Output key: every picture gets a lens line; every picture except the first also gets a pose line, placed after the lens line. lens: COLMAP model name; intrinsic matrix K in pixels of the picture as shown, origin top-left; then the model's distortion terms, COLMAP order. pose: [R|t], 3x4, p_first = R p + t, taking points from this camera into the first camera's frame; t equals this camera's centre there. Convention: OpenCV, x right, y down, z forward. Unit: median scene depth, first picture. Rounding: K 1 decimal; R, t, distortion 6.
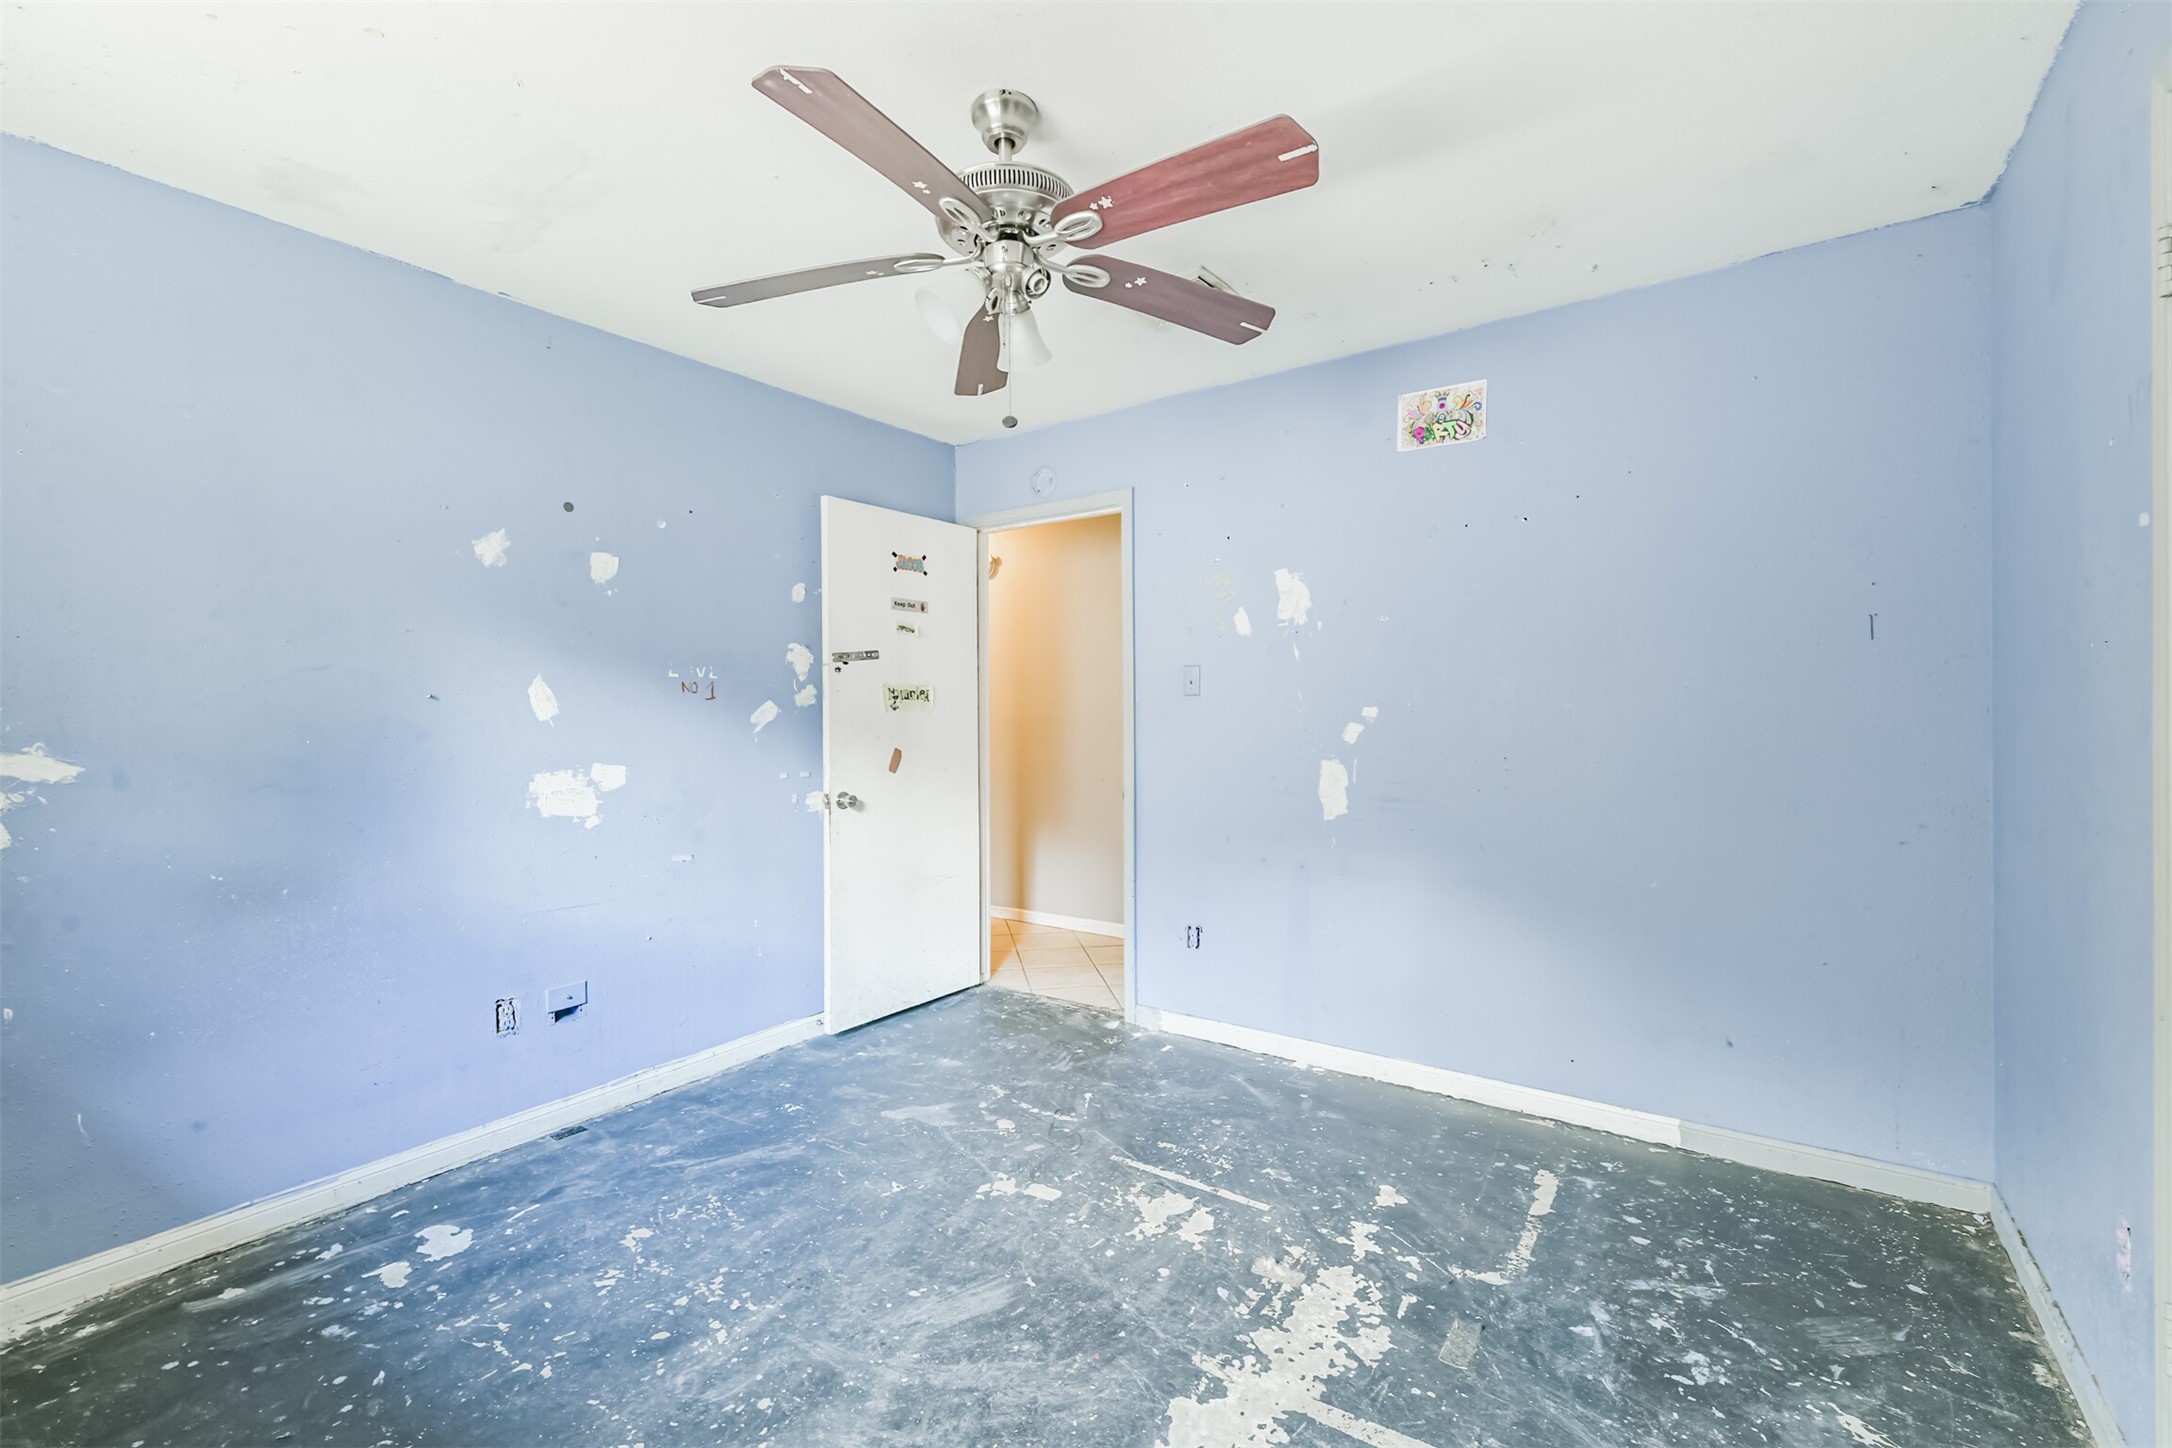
lens RADIAL K [[924.5, 0, 1091.9], [0, 924.5, 723.1], [0, 0, 1]] dist [0.034945, -0.013343]
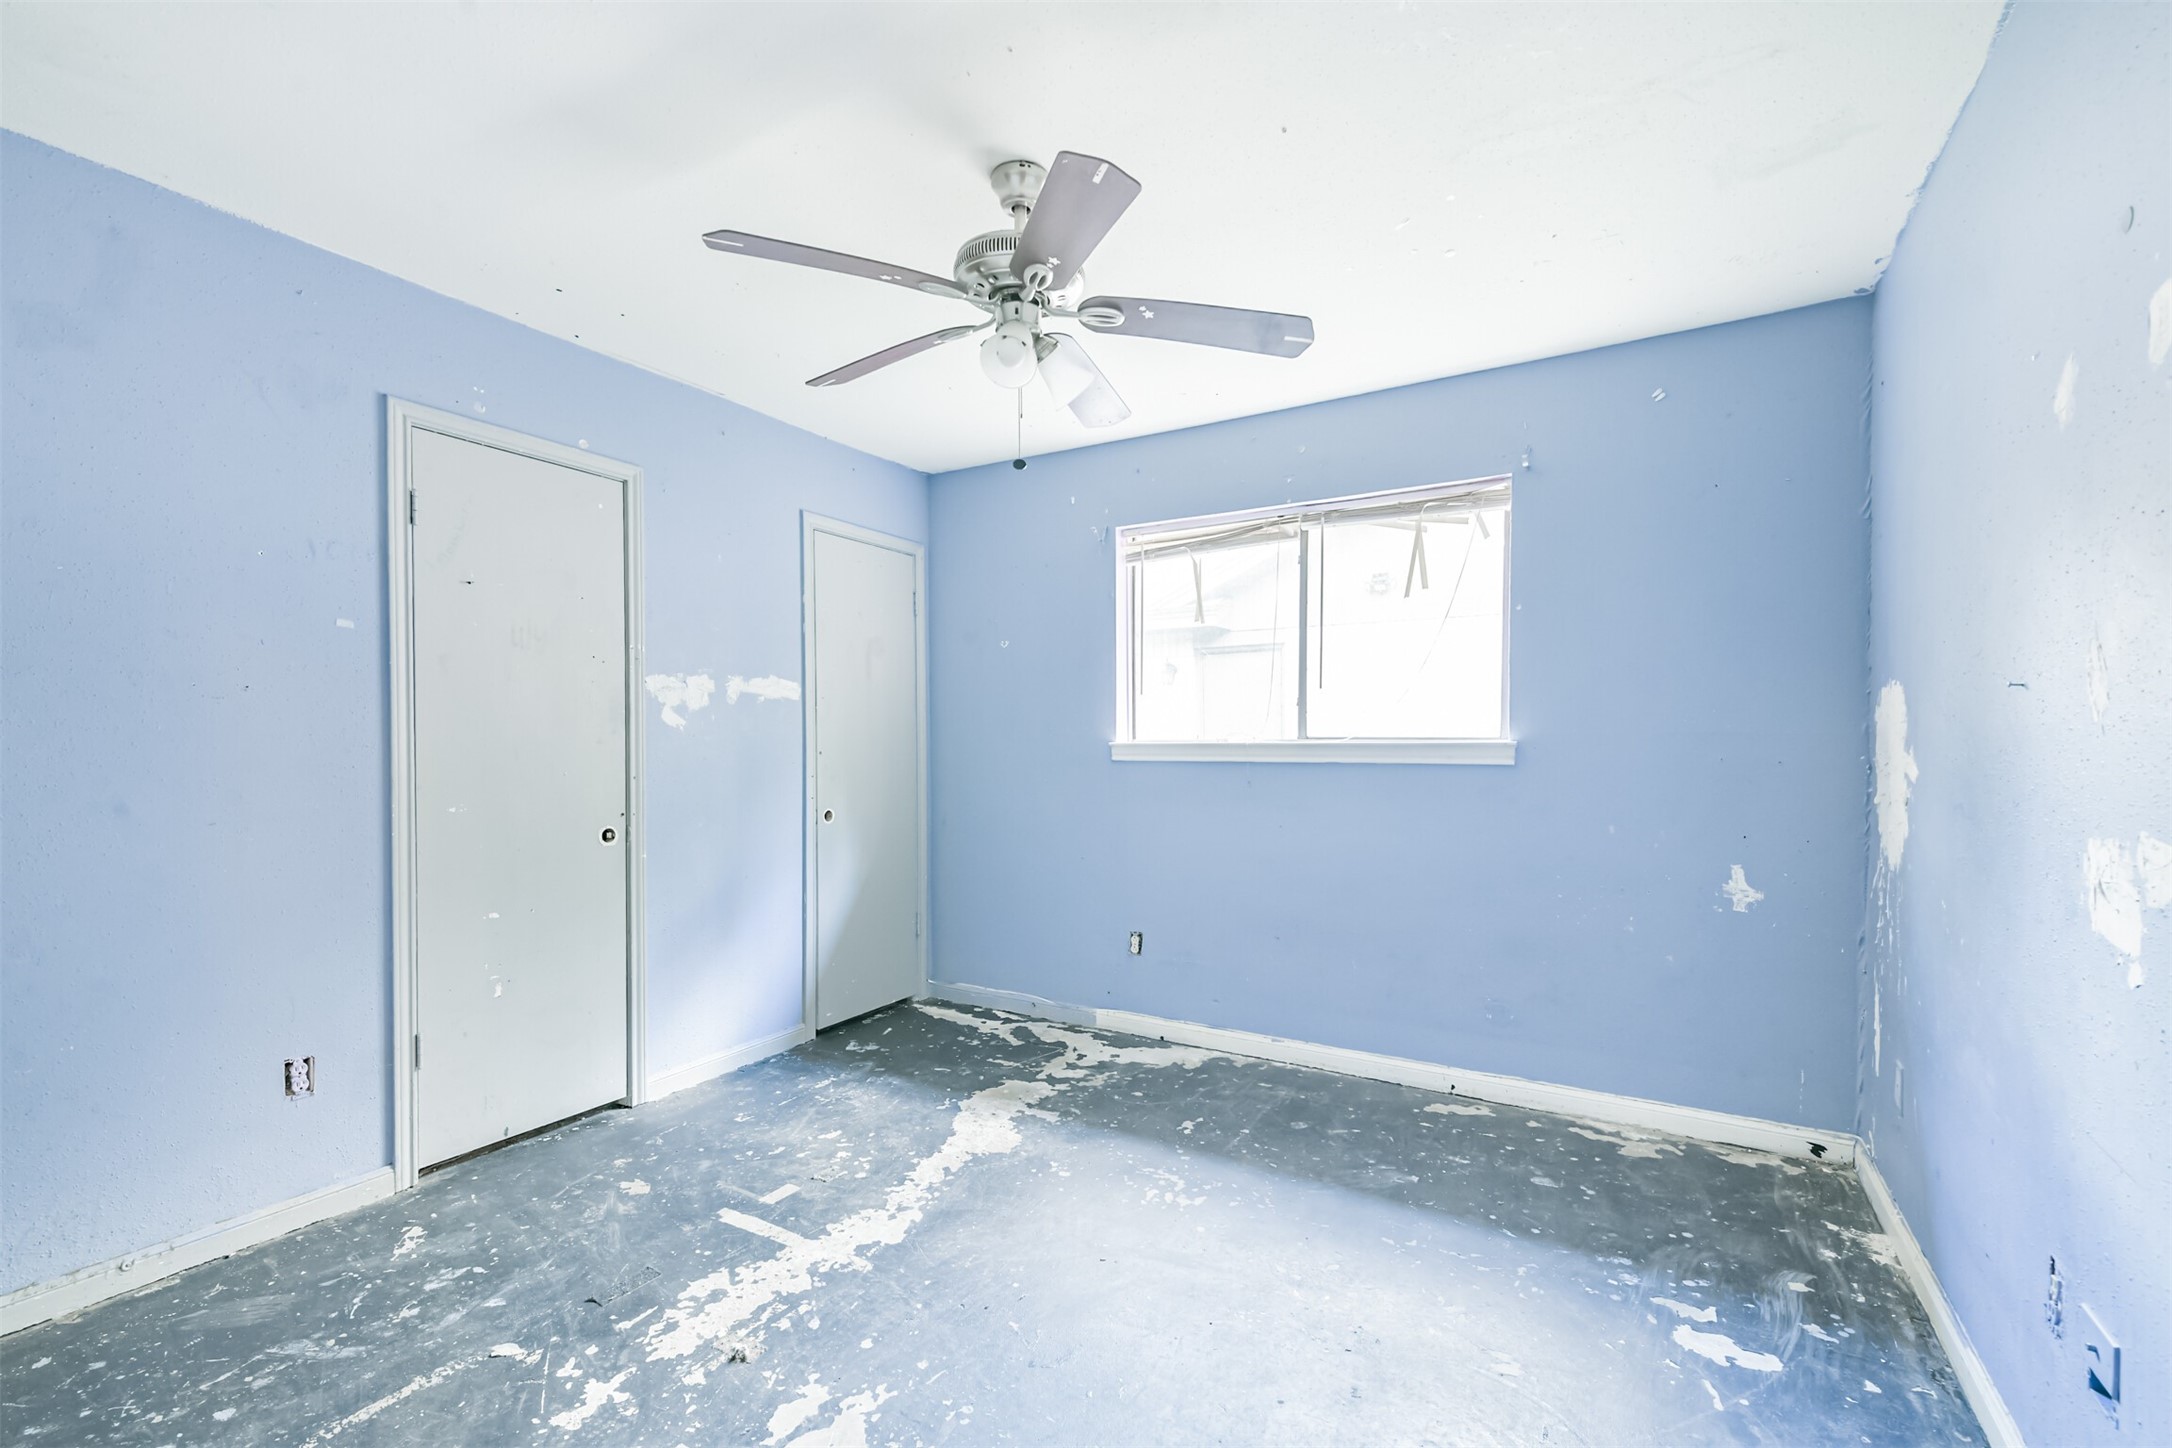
lens RADIAL K [[924.5, 0, 1091.9], [0, 924.5, 723.1], [0, 0, 1]] dist [0.034945, -0.013343]
pose [[-0.997069, 0.008684, -0.076018, -0.079727], [0.009139, 0.999942, -0.005634, -0.007377], [0.075965, -0.006312, -0.997091, 2.010816]]
